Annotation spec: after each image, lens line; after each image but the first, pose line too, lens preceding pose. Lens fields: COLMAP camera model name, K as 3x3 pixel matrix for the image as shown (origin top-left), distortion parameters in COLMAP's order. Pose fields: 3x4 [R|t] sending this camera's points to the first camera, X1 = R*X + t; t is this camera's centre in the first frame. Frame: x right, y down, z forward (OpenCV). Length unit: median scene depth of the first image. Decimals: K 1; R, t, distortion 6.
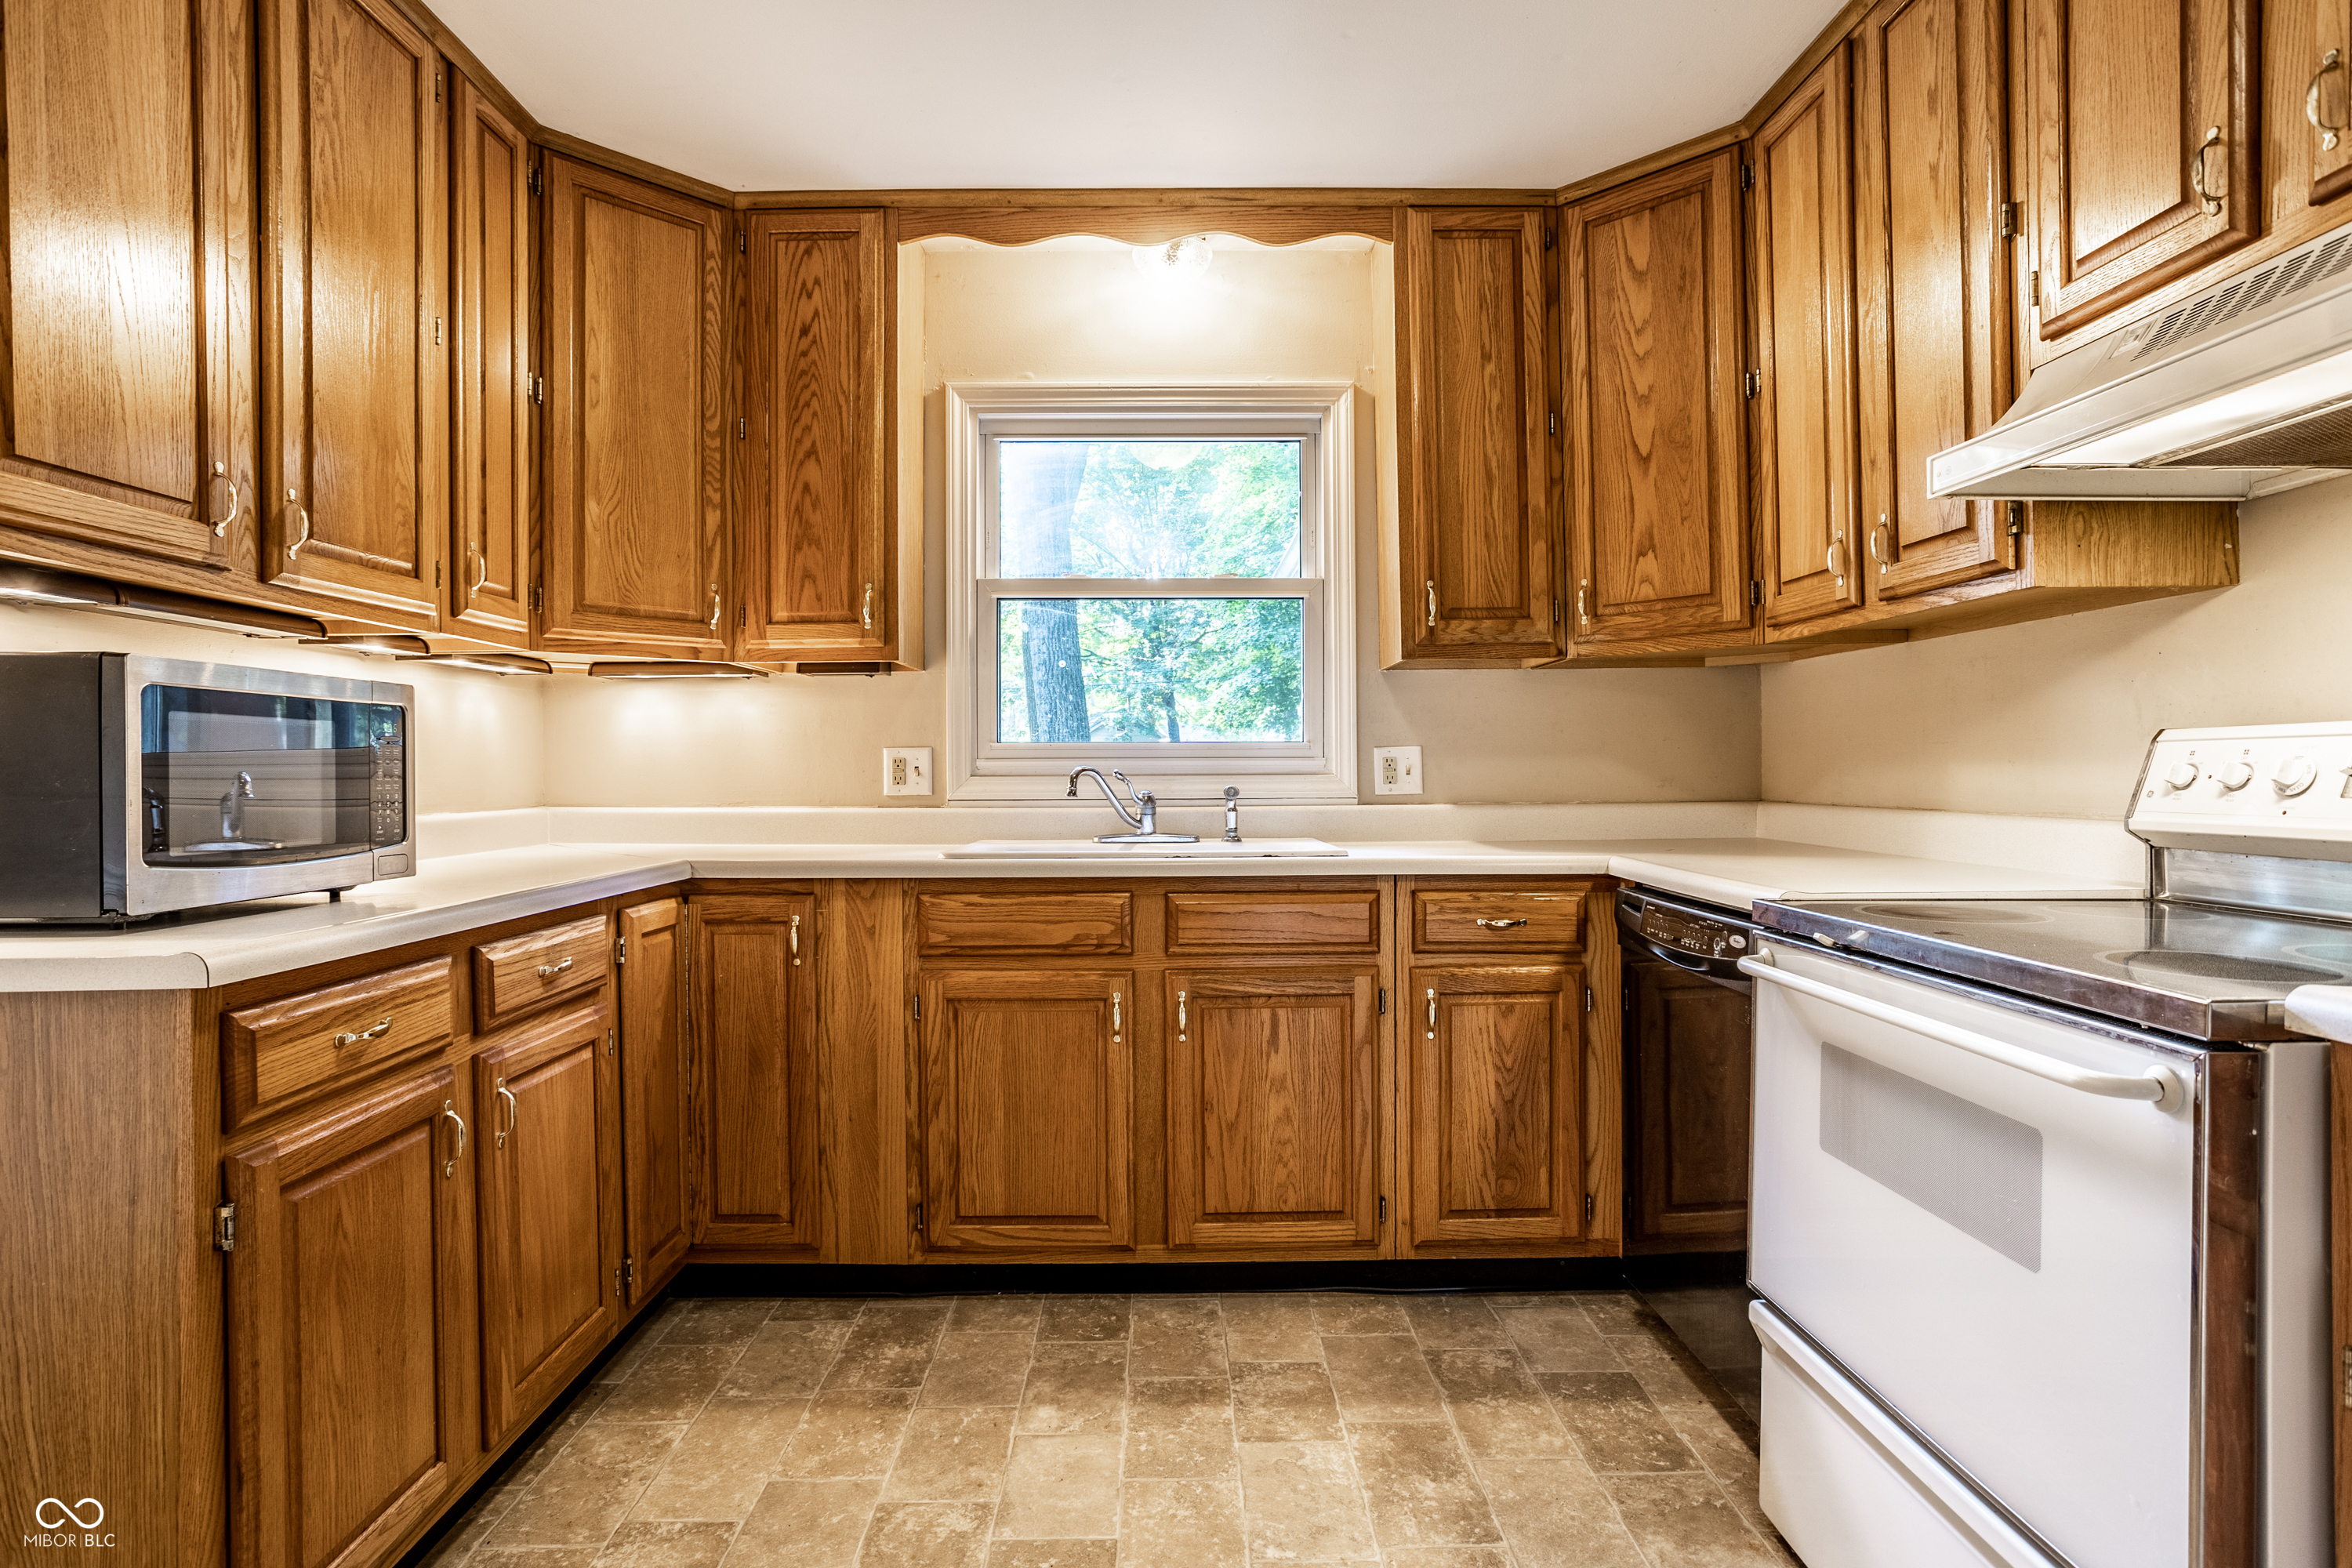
lens RADIAL K [[1186.9, 0, 1193.6], [0, 1186.9, 776.5], [0, 0, 1]] dist [-0.056241, 0.040497]
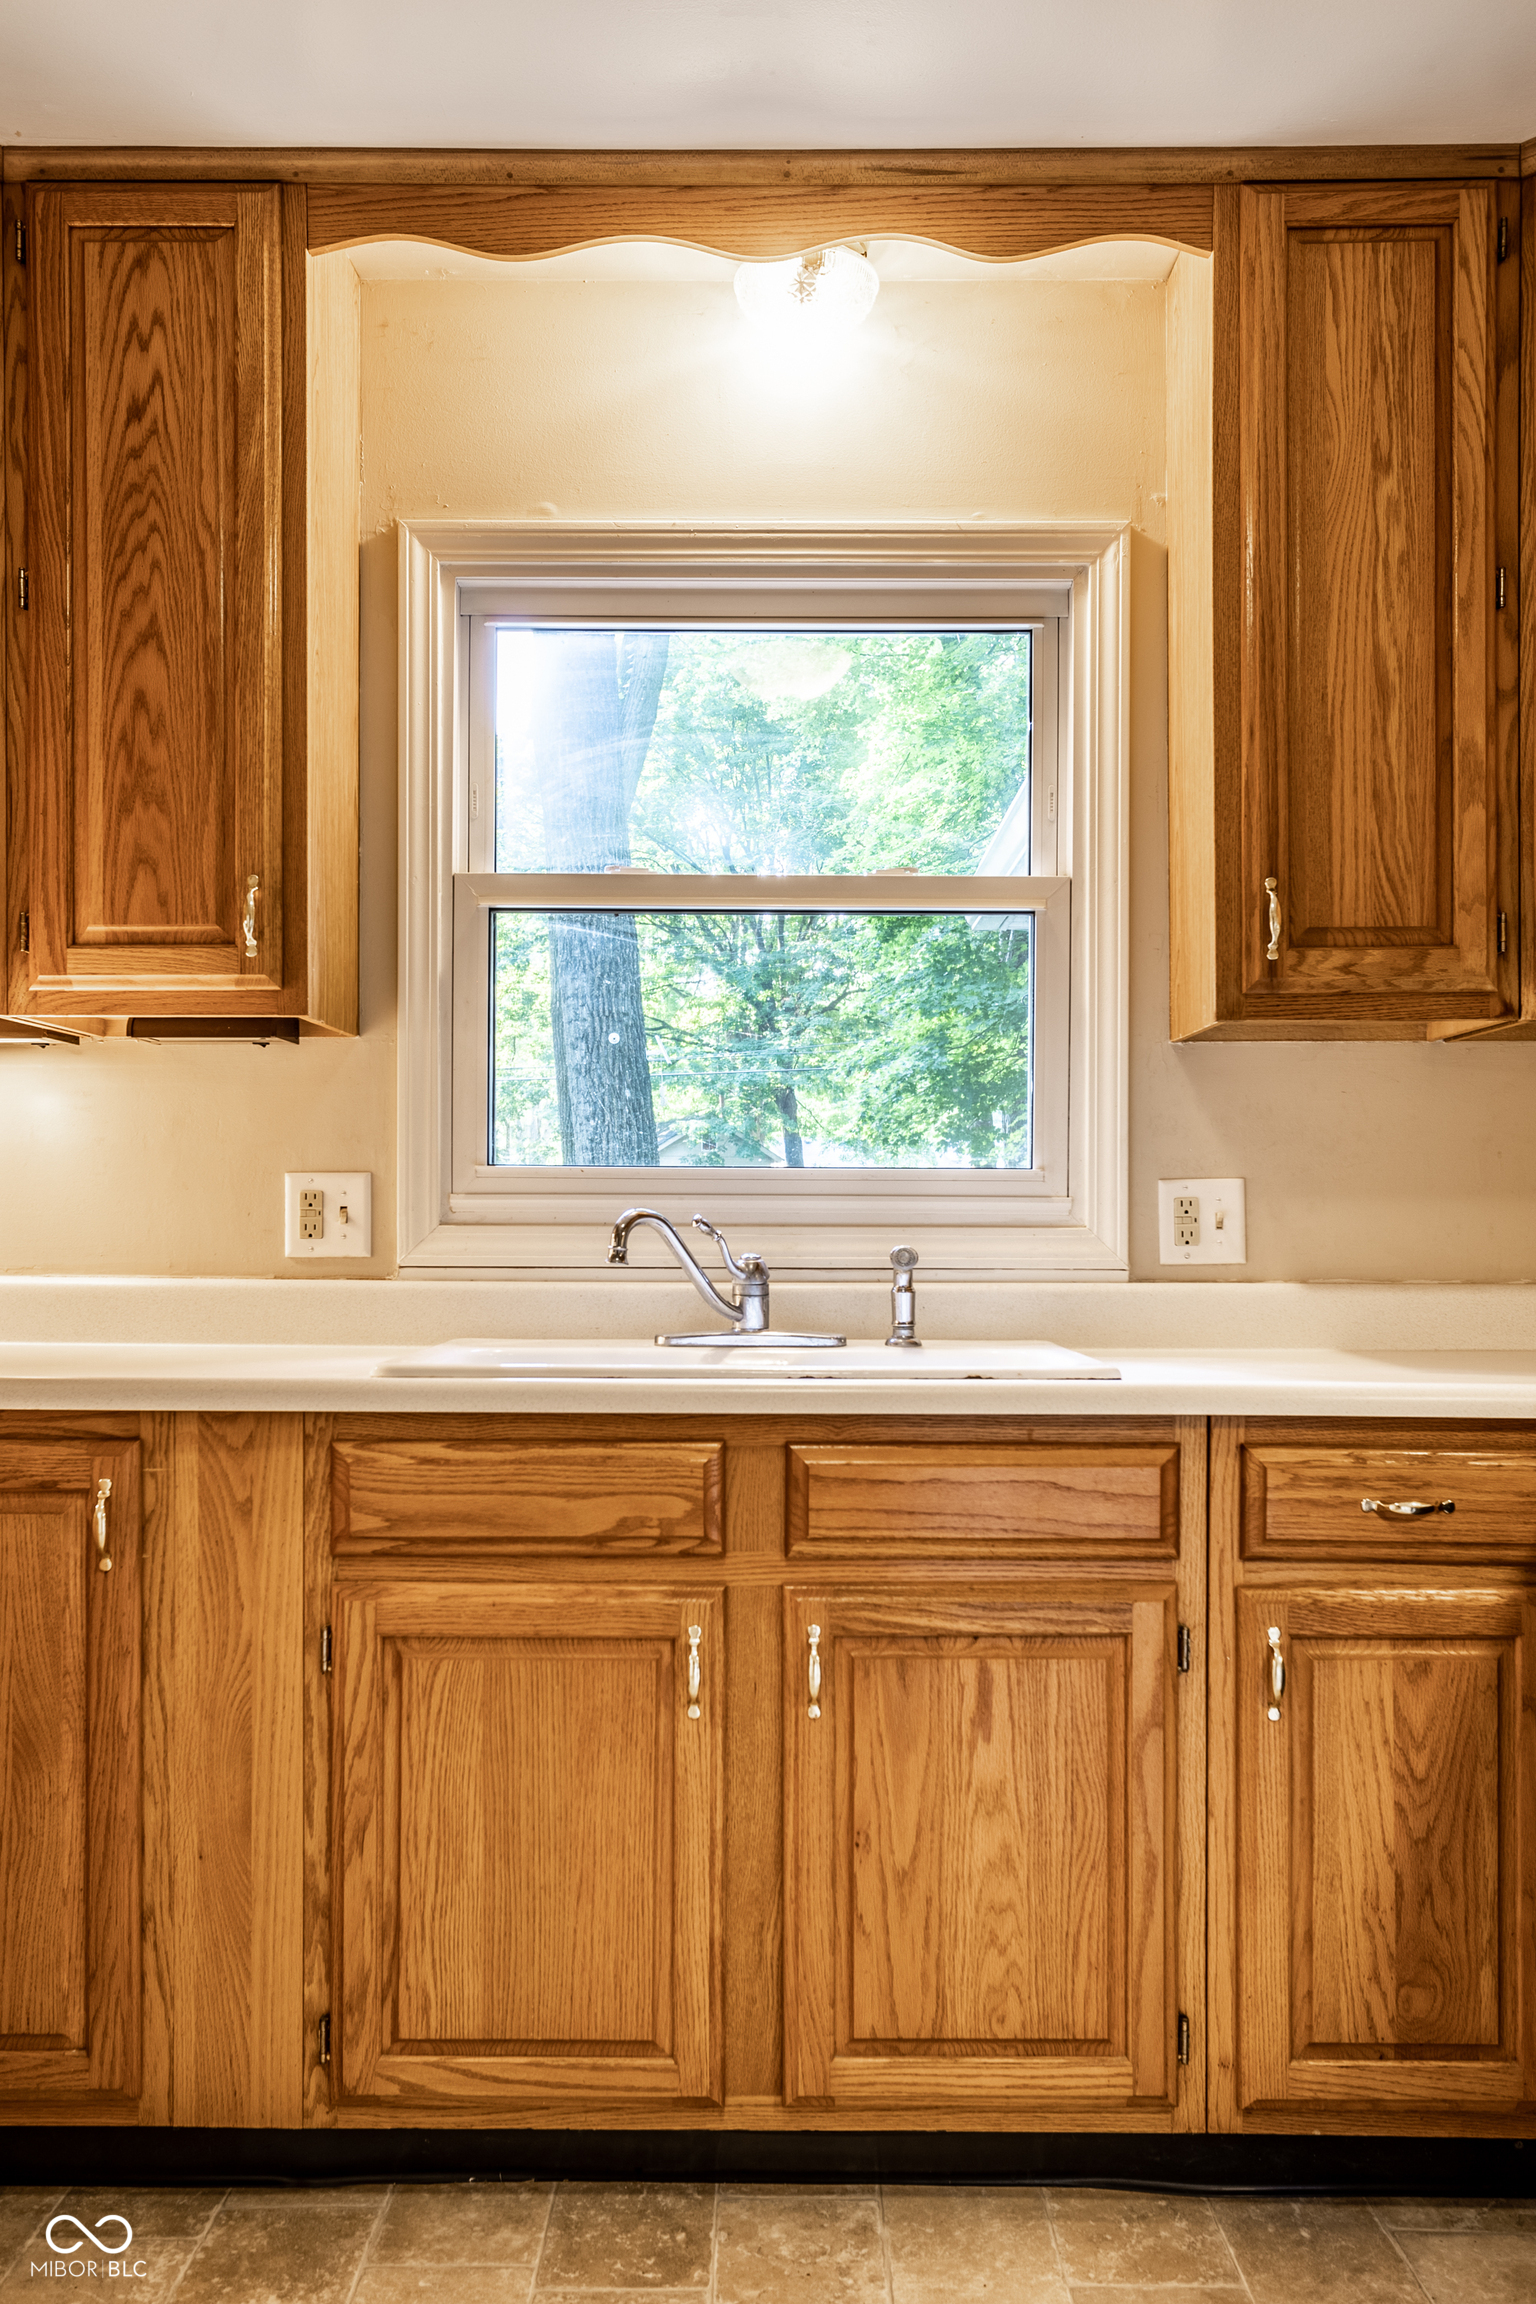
lens RADIAL K [[1889.9, 0, 786.9], [0, 1889.9, 1224.8], [0, 0, 1]] dist [-0.007414, 0.047908]
pose [[0.999766, 0.009443, -0.019473, -0.007164], [-0.009423, 0.999955, 0.001163, -0.003388], [0.019483, -0.000979, 0.999810, 0.132589]]
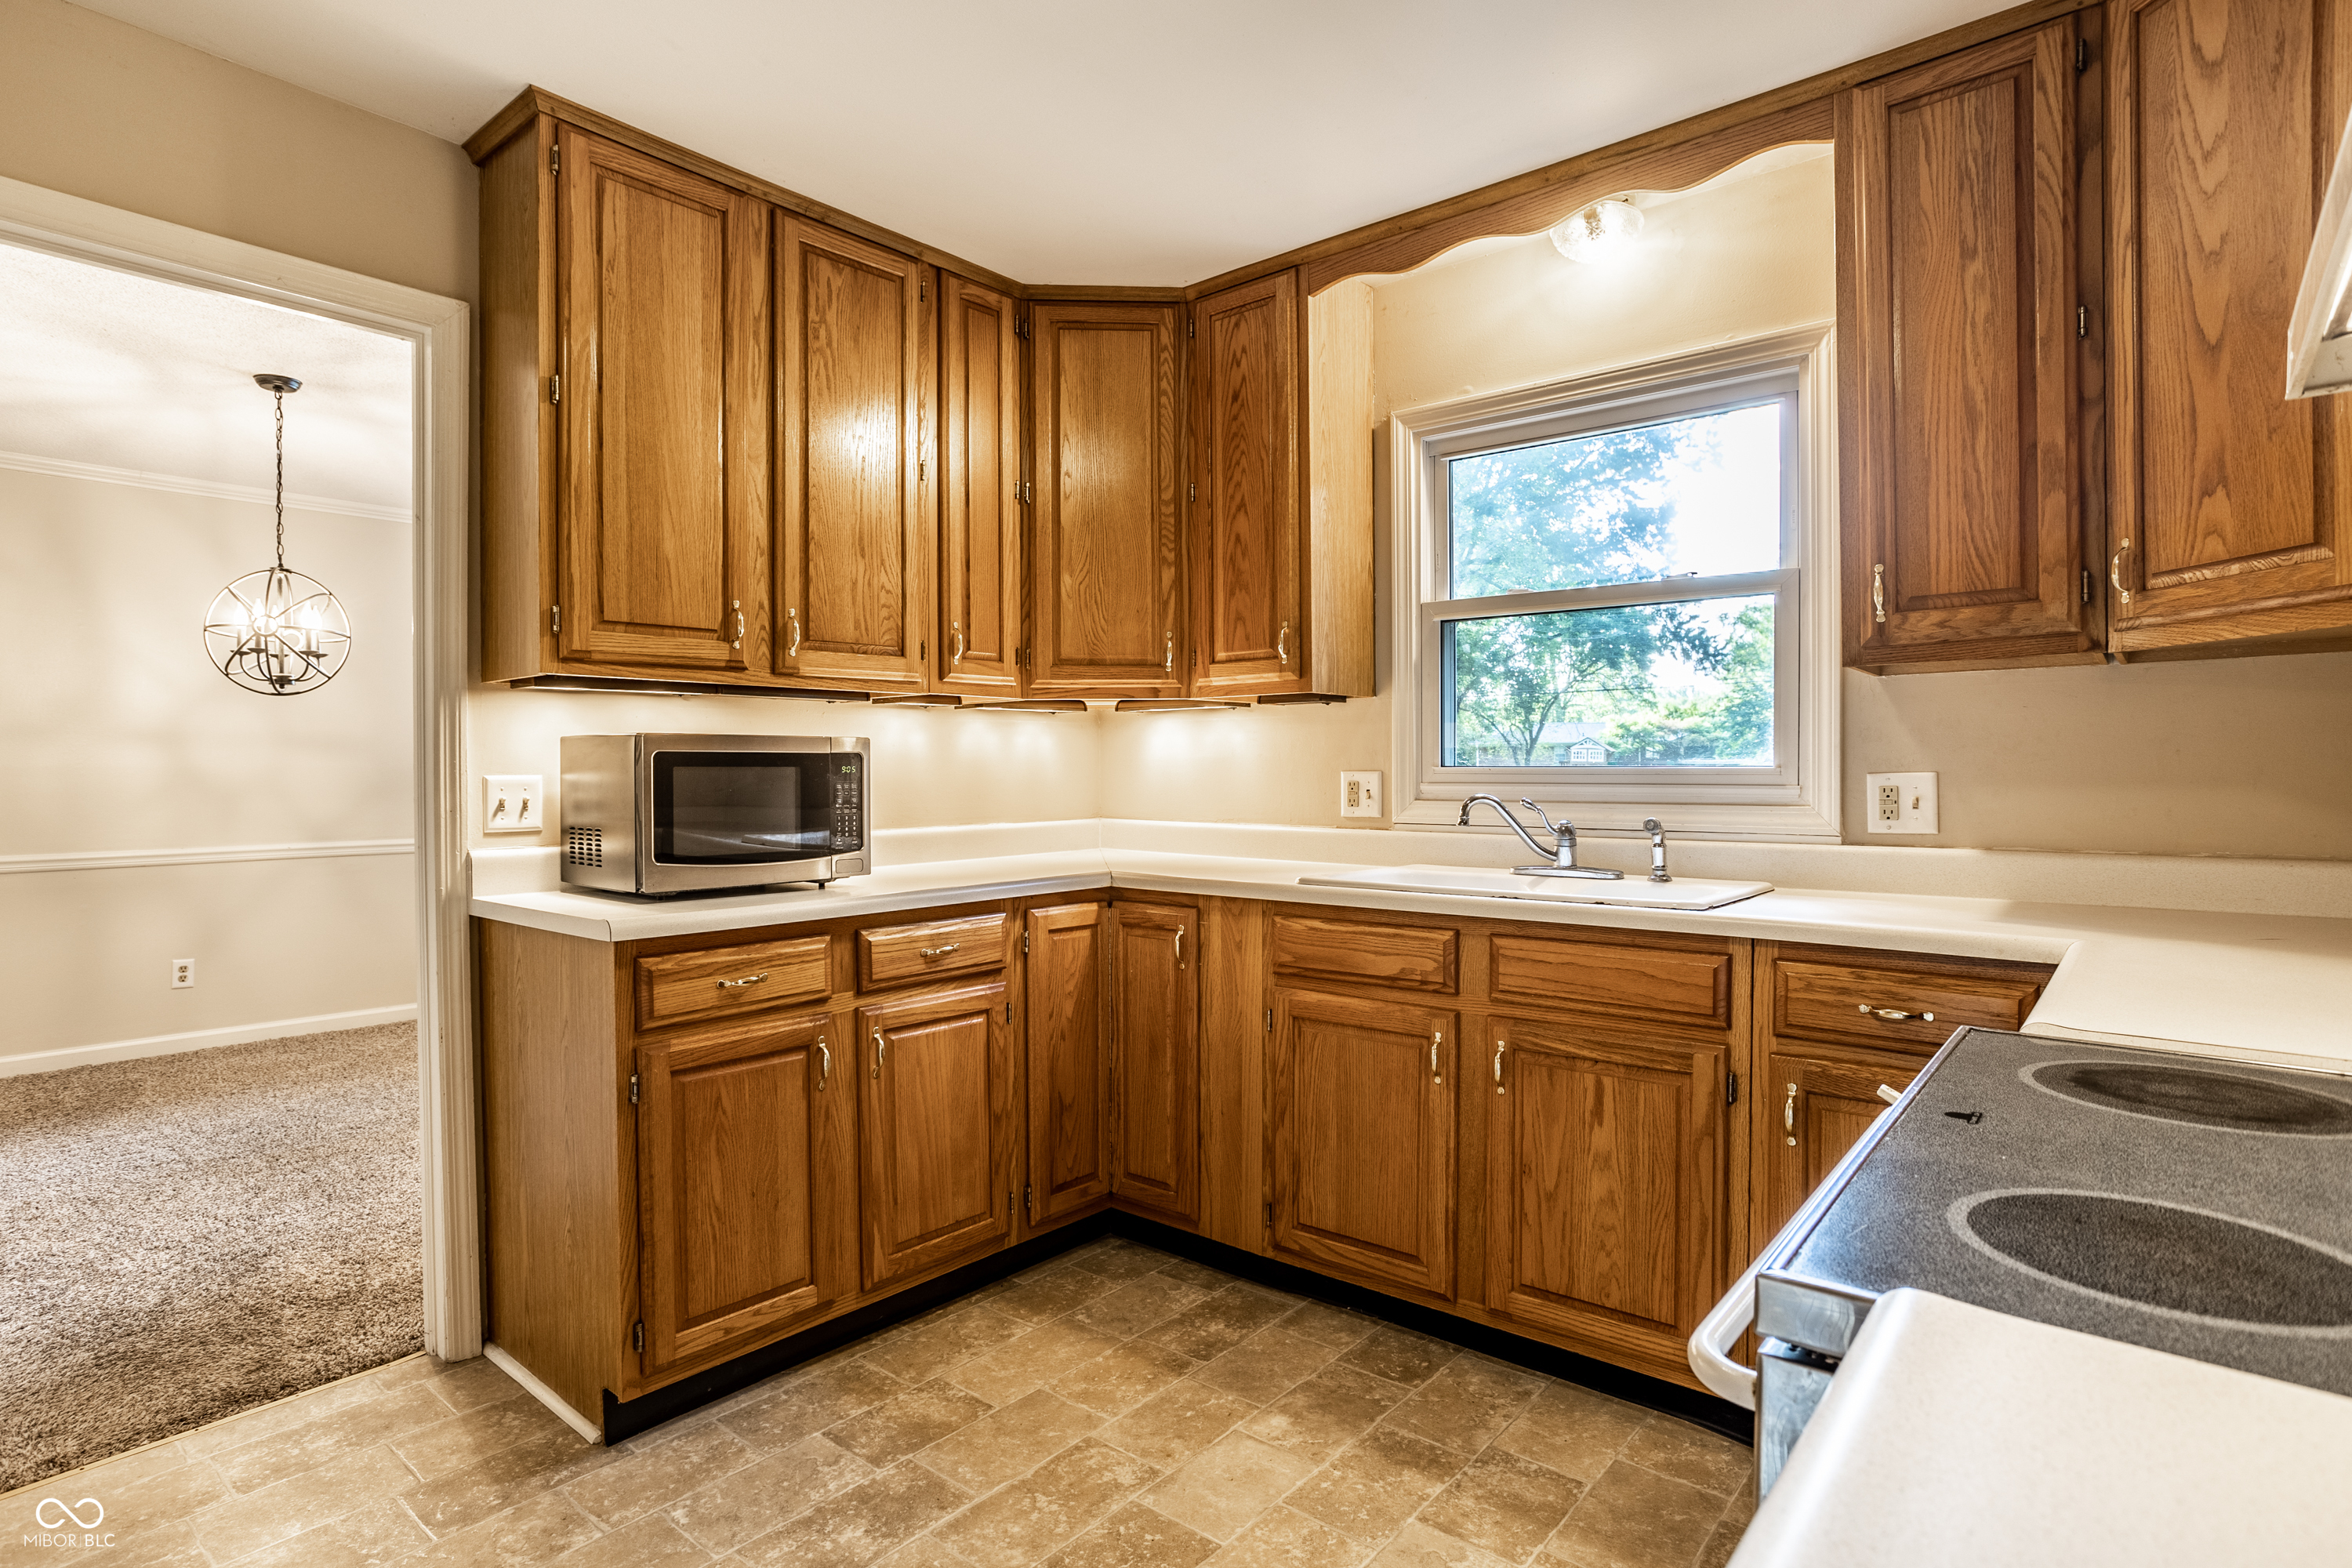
lens RADIAL K [[1210.4, 0, 1176.0], [0, 1210.4, 784.0], [0, 0, 1]] dist [-0.054071, 0.037651]
pose [[0.755696, 0.011528, -0.654821, 0.412894], [-0.004590, 0.999914, 0.012306, -0.031830], [0.654906, -0.006294, 0.755684, 0.114618]]
